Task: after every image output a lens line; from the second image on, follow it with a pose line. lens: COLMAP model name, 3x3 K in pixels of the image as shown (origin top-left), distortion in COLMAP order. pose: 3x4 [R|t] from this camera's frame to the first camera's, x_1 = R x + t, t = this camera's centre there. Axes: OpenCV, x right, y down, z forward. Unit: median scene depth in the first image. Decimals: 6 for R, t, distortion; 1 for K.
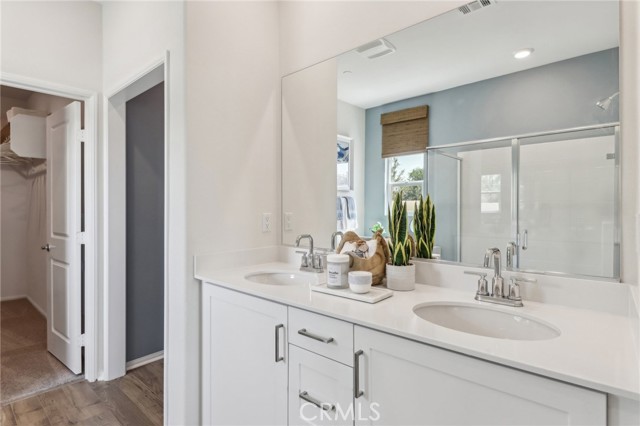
lens RADIAL K [[329.5, 0, 318.4], [0, 329.5, 211.2], [0, 0, 1]] dist [0.011082, -0.001738]
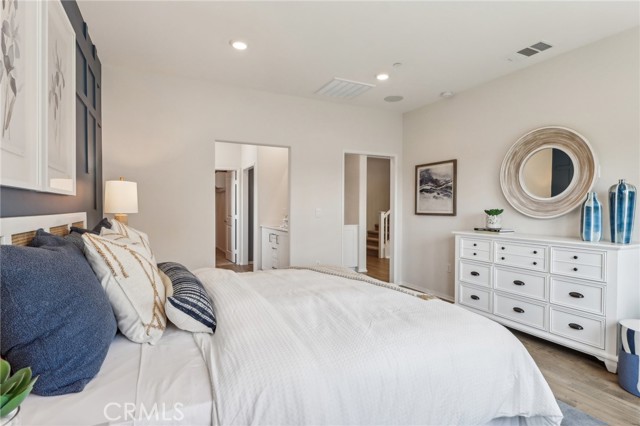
lens RADIAL K [[329.5, 0, 320.8], [0, 329.5, 212.2], [0, 0, 1]] dist [0.011082, -0.001738]
pose [[0.924100, 0.006424, -0.382096, 1.092139], [-0.004919, 0.999976, 0.004915, 0.020160], [0.382118, -0.002662, 0.924110, -1.402304]]
